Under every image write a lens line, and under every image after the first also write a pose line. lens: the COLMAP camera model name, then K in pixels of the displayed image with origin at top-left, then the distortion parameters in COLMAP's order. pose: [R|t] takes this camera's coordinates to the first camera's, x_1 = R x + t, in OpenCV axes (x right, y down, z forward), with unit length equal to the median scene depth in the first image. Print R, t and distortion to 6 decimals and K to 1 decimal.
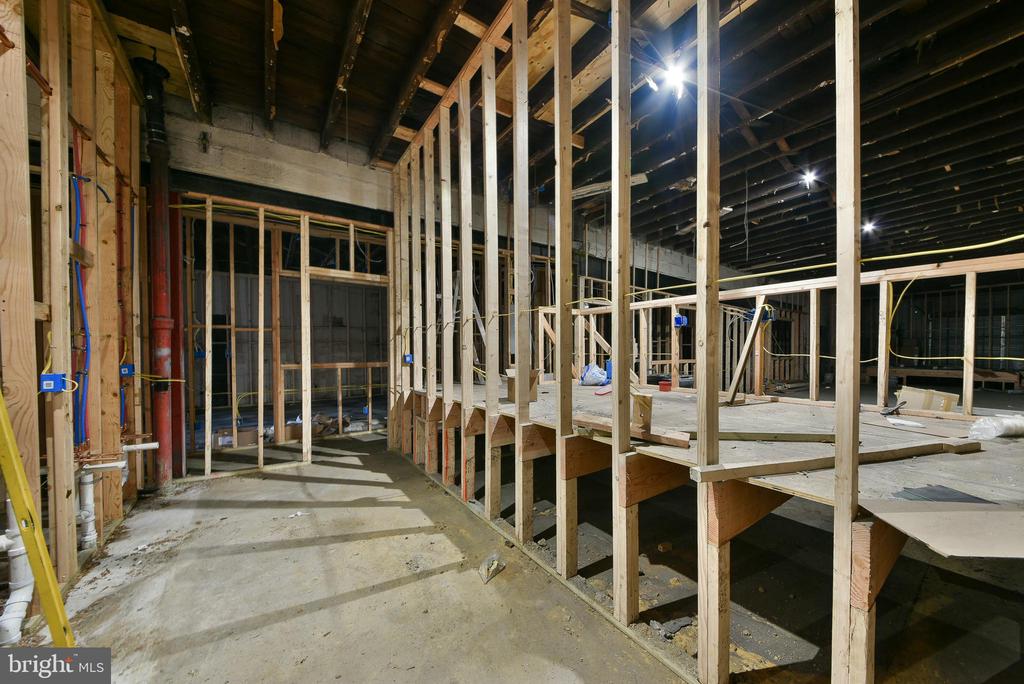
lens RADIAL K [[351.6, 0, 510.3], [0, 351.6, 353.4], [0, 0, 1]] dist [-0.000703, -0.000254]
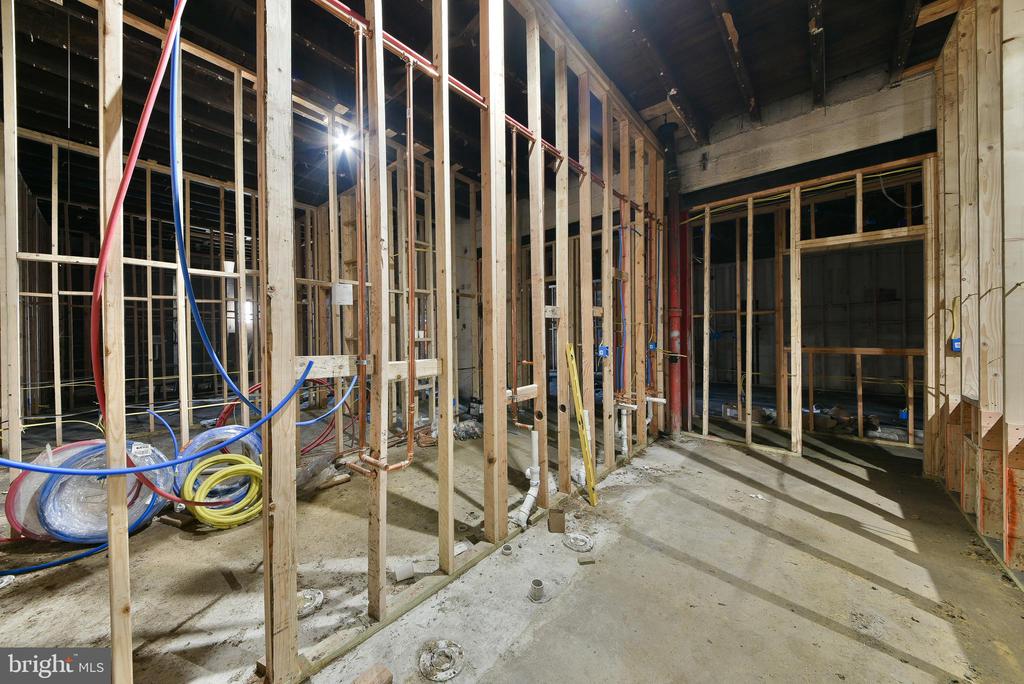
lens RADIAL K [[349.2, 0, 514.5], [0, 349.2, 334.3], [0, 0, 1]] dist [-0.000546, -0.000228]
pose [[0.263070, 0.003515, -0.964770, 0.133491], [-0.005403, 0.999983, 0.002170, -0.002050], [0.964762, 0.004642, 0.263084, 0.051914]]
